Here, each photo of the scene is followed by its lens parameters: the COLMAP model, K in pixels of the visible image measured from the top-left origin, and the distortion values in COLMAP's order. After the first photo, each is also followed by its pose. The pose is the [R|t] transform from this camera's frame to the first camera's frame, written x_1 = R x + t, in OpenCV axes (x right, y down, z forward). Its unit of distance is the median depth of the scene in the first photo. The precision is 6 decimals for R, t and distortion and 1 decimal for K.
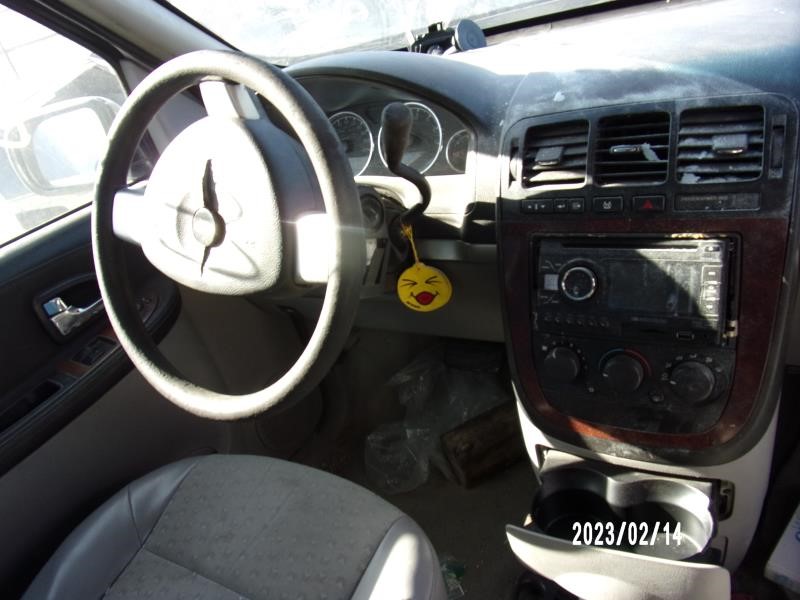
lens RADIAL K [[562.2, 0, 402.0], [0, 562.2, 295.8], [0, 0, 1]] dist [-0.038919, 0.042262]
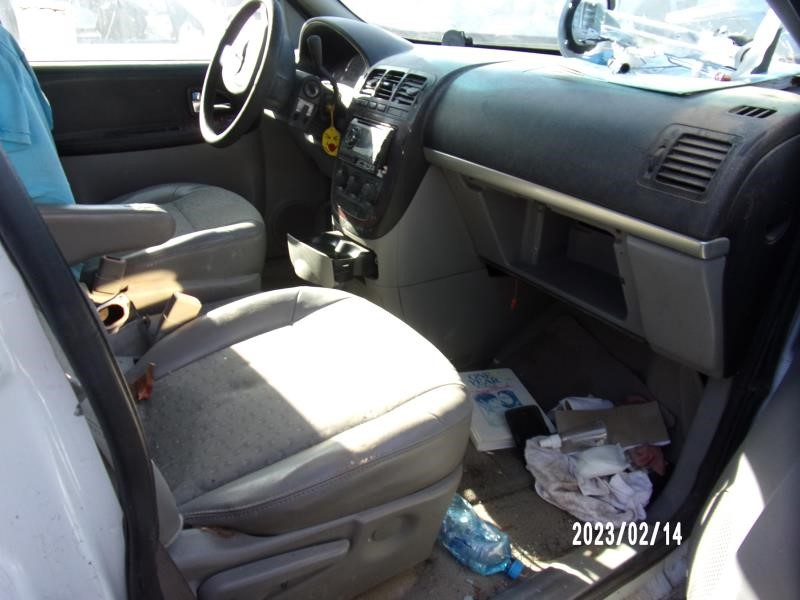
lens RADIAL K [[562.2, 0, 402.0], [0, 562.2, 295.8], [0, 0, 1]] dist [-0.038919, 0.042262]
pose [[0.846236, 0.433460, -0.309835, 1.504645], [-0.431105, 0.898756, 0.079907, 0.289940], [0.313103, 0.065952, 0.947426, -1.028788]]
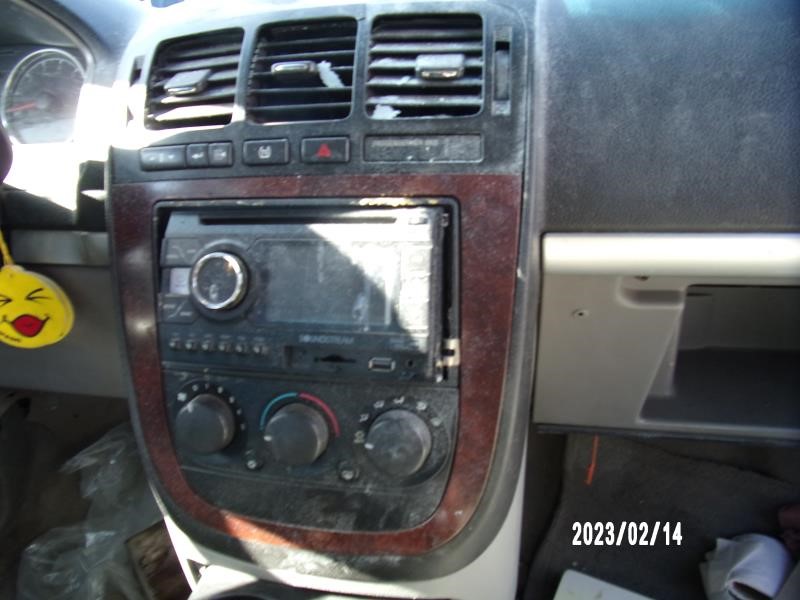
lens RADIAL K [[569.8, 0, 365.9], [0, 569.8, 298.8], [0, 0, 1]] dist [-0.035245, 0.000755]
pose [[0.954040, 0.040363, 0.296948, 0.299618], [-0.000792, 0.991225, -0.132187, 0.080575], [-0.299678, 0.125876, 0.945700, 0.405605]]
